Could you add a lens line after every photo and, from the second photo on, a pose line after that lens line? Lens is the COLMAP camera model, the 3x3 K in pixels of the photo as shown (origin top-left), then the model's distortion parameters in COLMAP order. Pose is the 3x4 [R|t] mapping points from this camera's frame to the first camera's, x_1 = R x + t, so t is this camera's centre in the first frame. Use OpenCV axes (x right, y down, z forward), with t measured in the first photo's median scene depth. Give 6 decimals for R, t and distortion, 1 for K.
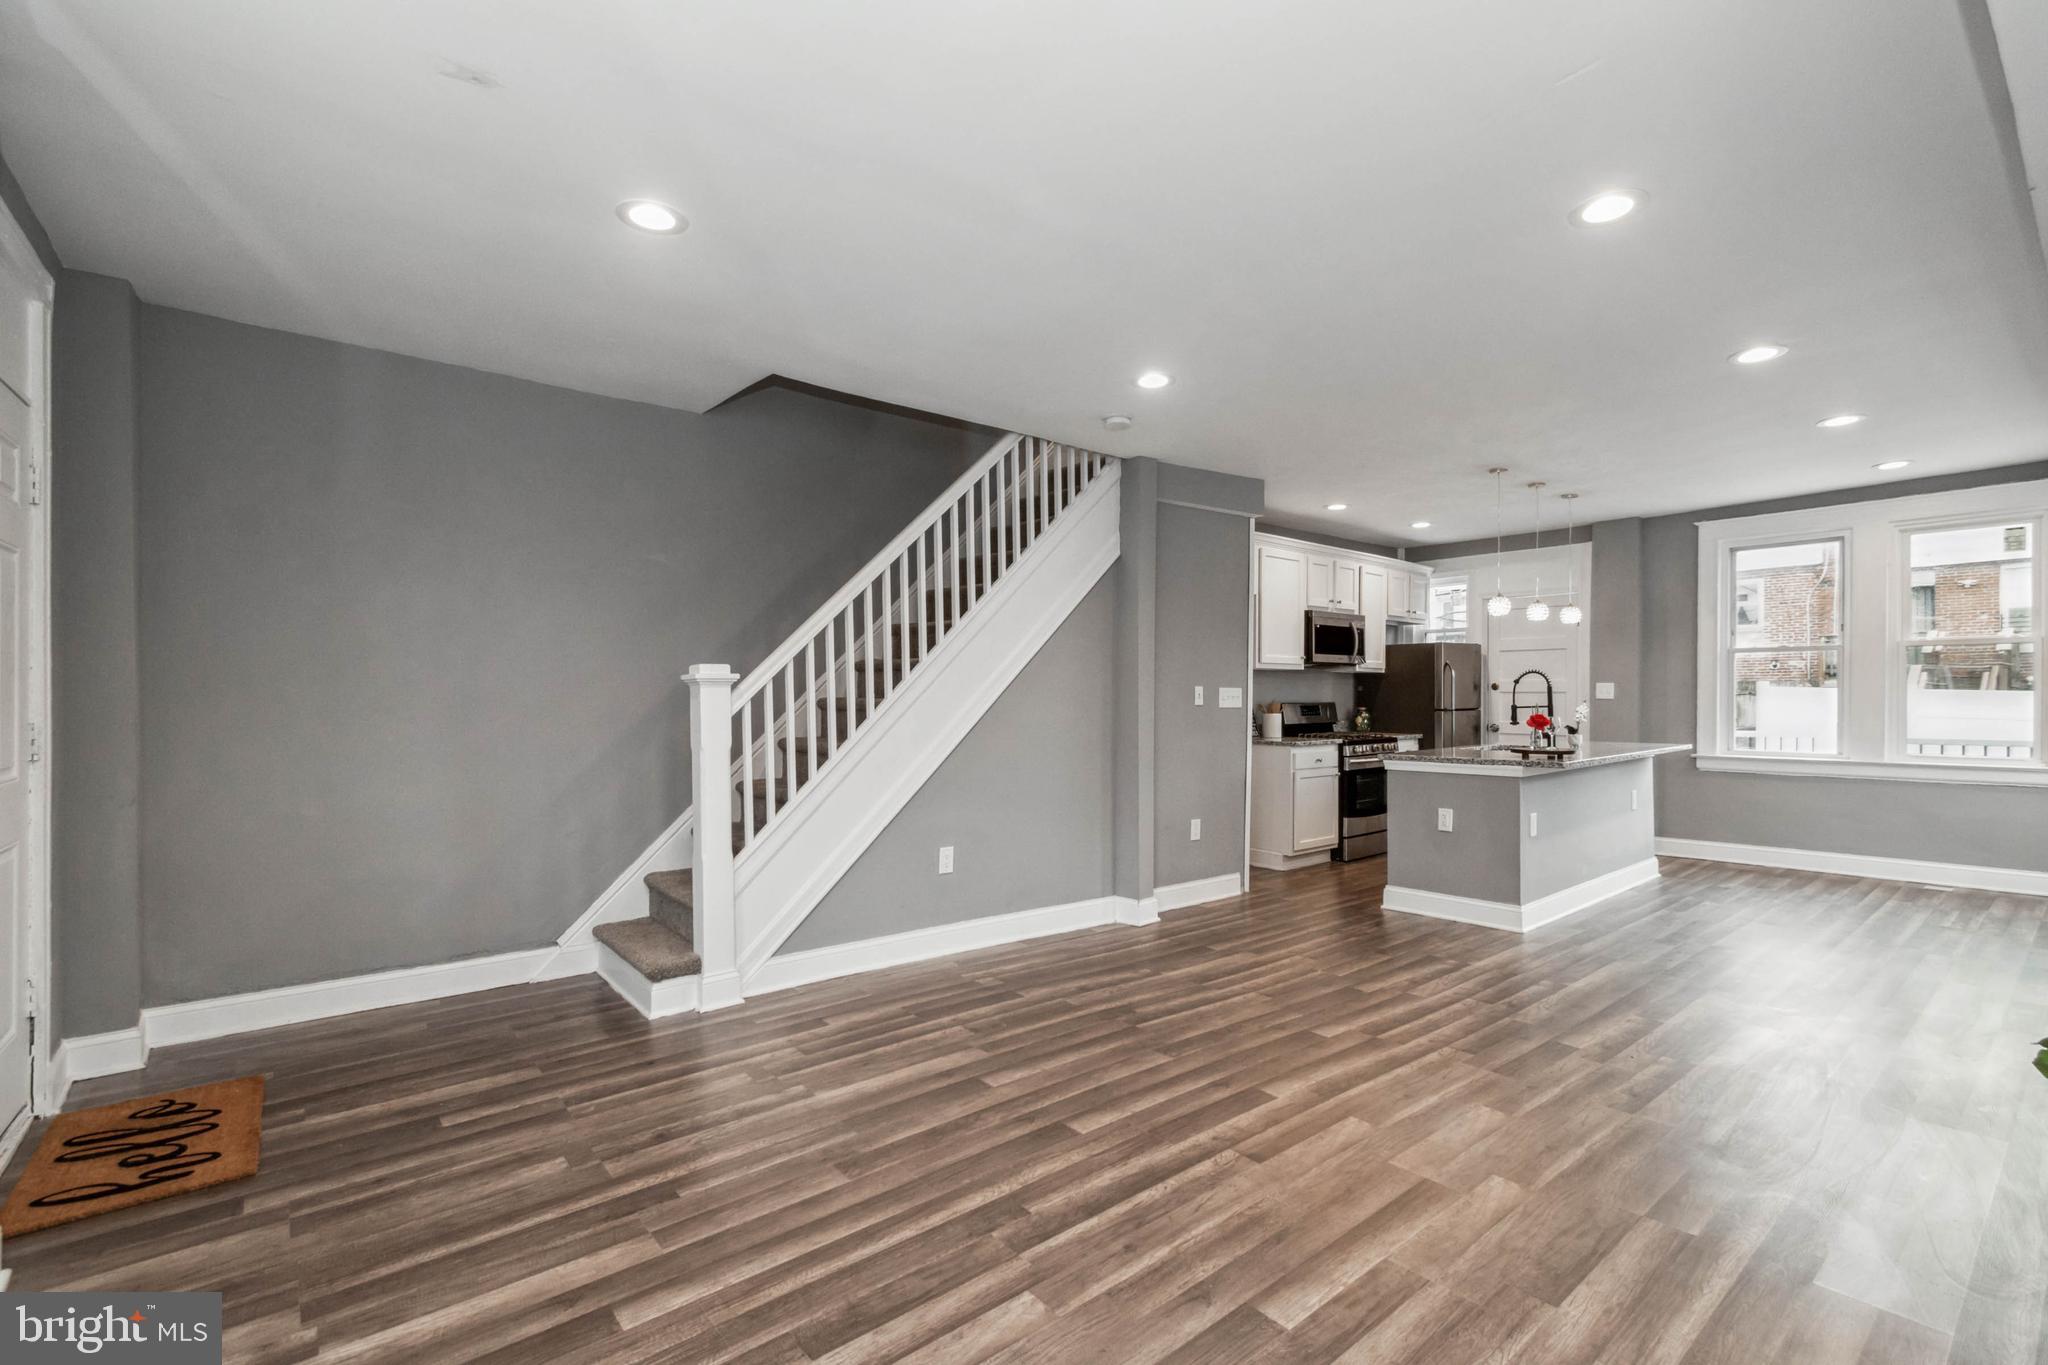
lens RADIAL K [[925.7, 0, 1016.0], [0, 925.7, 696.3], [0, 0, 1]] dist [0.004346, 0.000435]
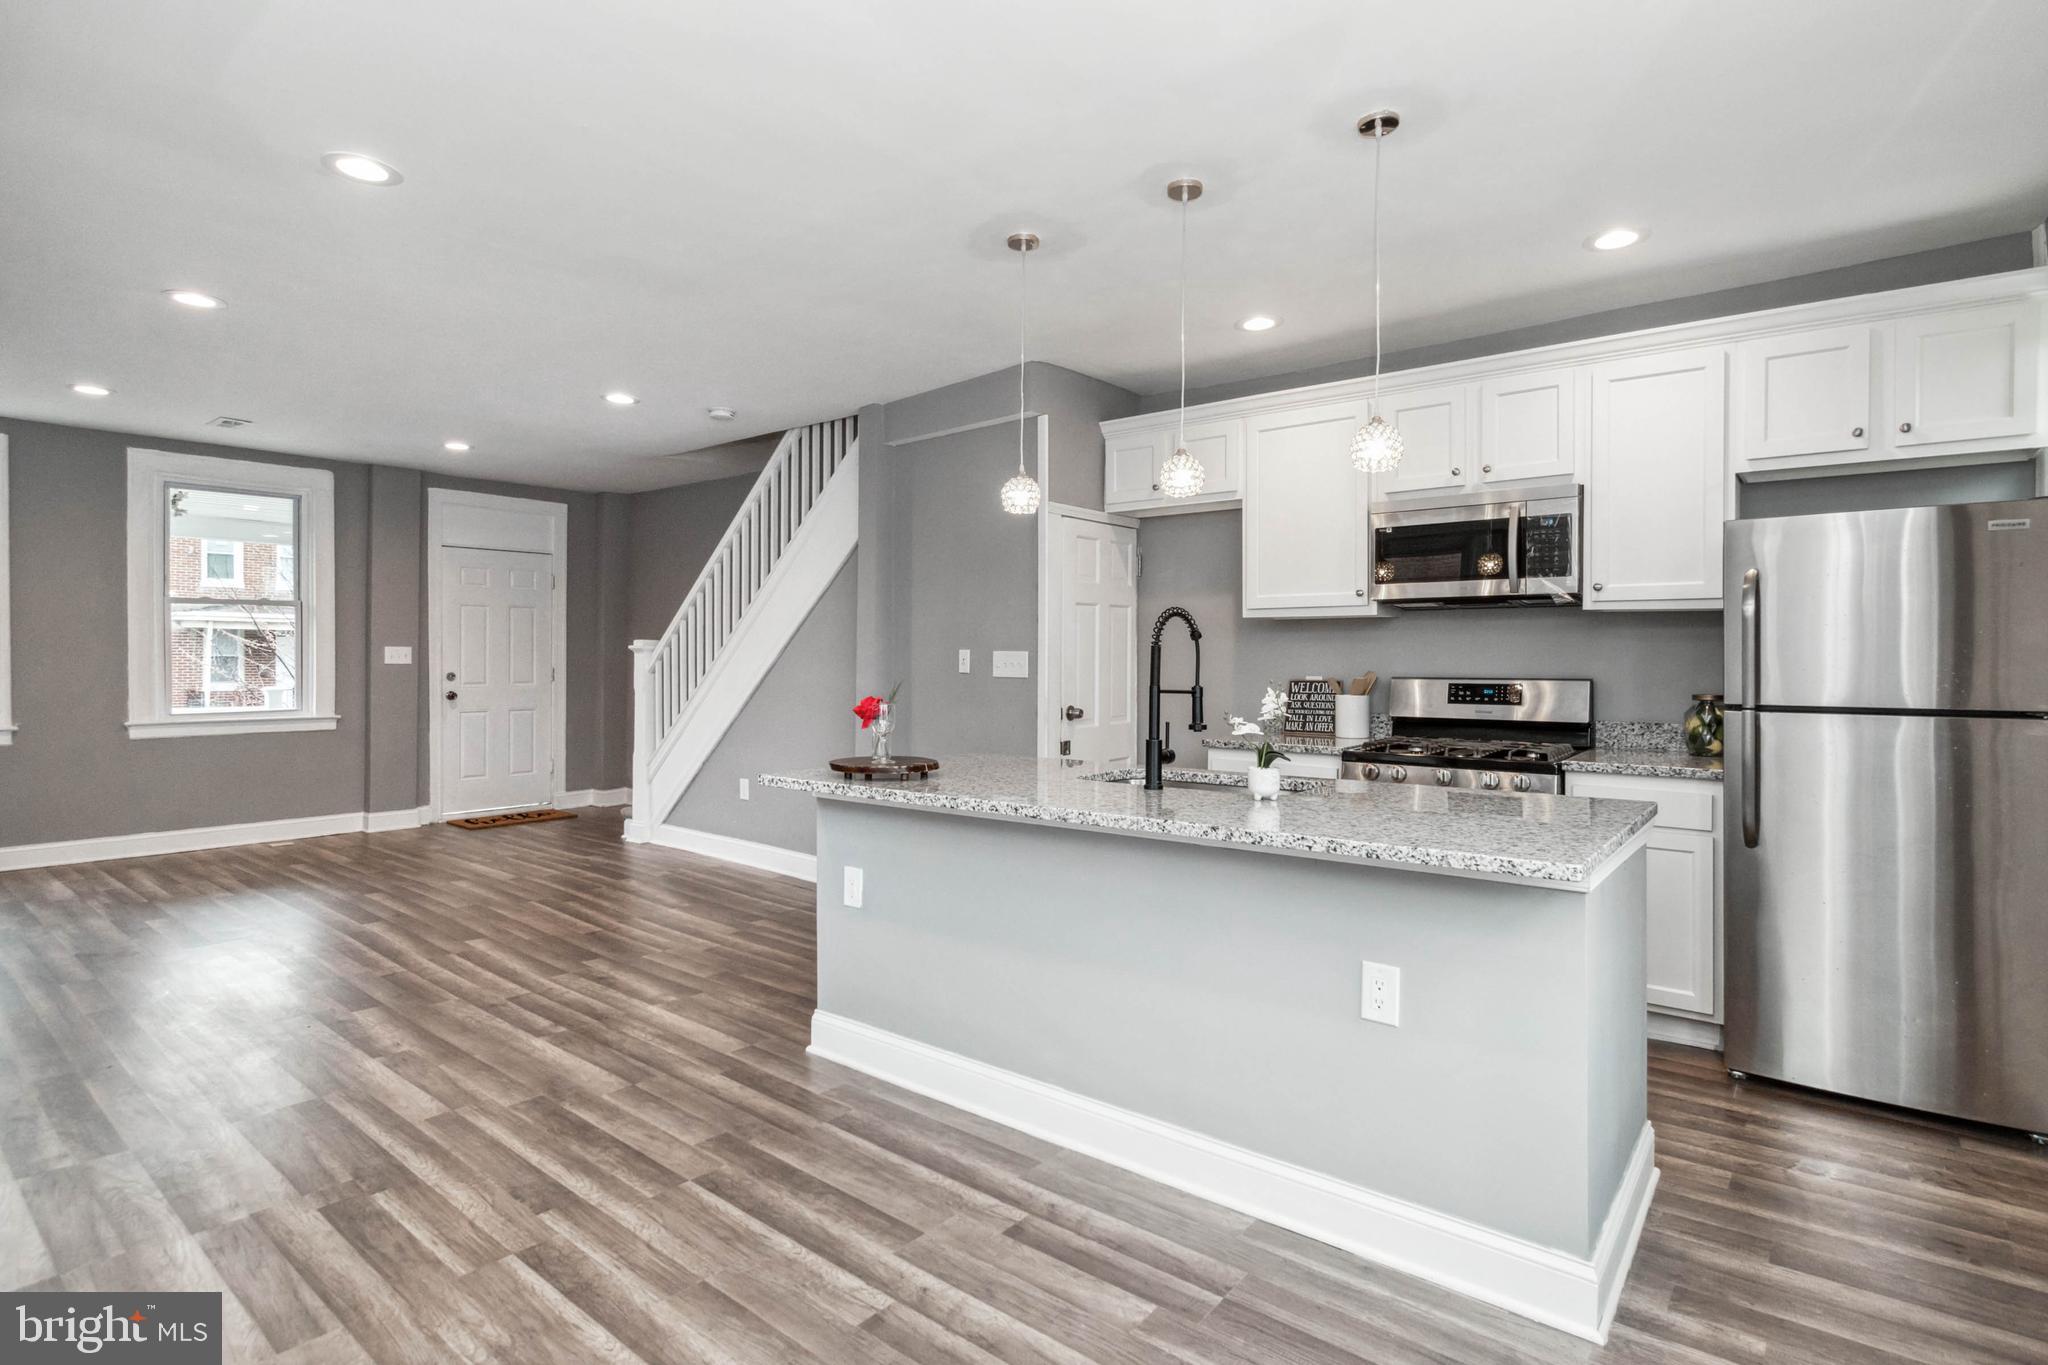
lens RADIAL K [[995.1, 0, 1026.3], [0, 995.1, 665.8], [0, 0, 1]] dist [0.001607, -0.000199]
pose [[0.207222, 0.011417, -0.978227, 0.834437], [-0.004160, 0.999933, 0.010789, -0.004932], [0.978285, 0.001834, 0.207255, 0.686836]]
